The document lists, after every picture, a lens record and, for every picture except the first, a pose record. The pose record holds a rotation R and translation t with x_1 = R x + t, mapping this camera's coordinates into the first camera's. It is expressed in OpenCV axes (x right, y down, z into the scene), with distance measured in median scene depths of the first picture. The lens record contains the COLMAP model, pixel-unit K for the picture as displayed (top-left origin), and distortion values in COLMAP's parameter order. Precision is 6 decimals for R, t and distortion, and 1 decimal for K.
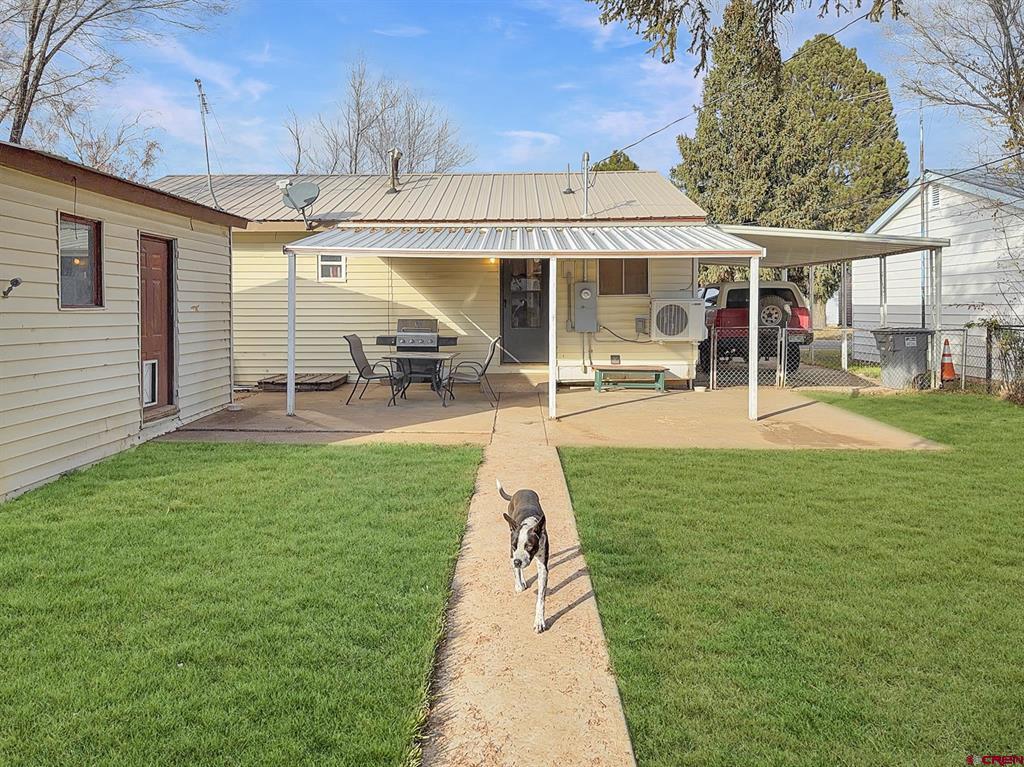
lens RADIAL K [[726.1, 0, 512.1], [0, 726.1, 384.0], [0, 0, 1]] dist [-0.001197, -0.001315]
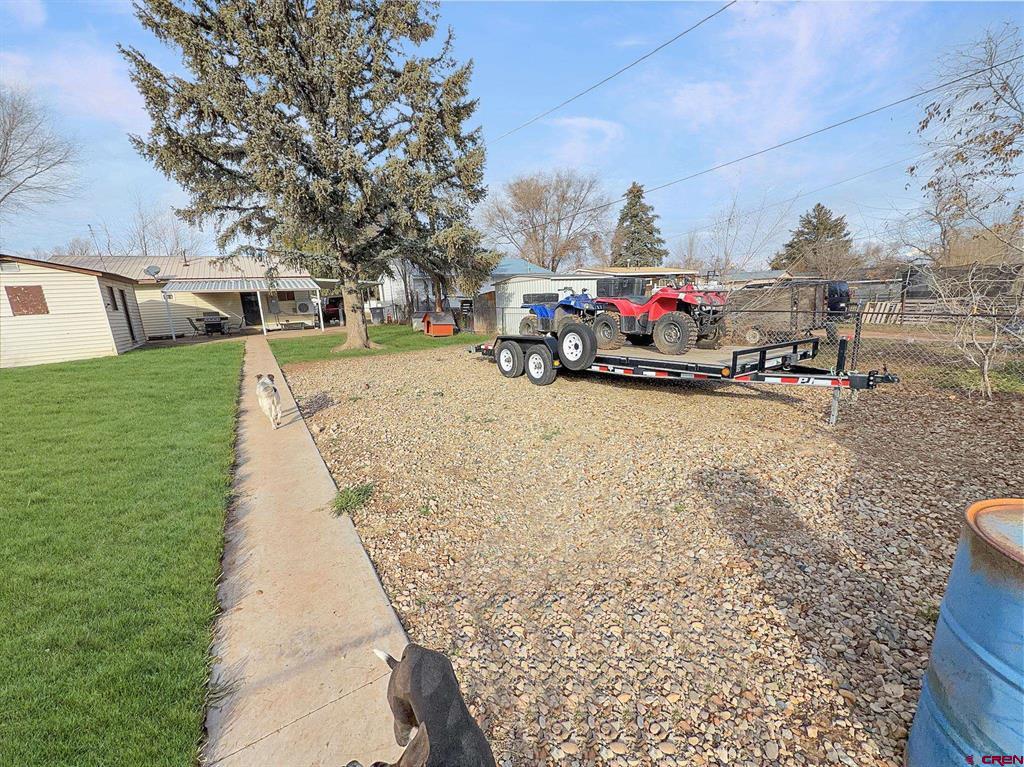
lens RADIAL K [[412.4, 0, 510.6], [0, 412.4, 382.0], [0, 0, 1]] dist [-0.001271, -0.000026]
pose [[0.859433, -0.136528, 0.492682, 0.059193], [0.095838, 0.989623, 0.107056, 0.143069], [-0.502185, -0.044790, 0.863599, -1.184341]]
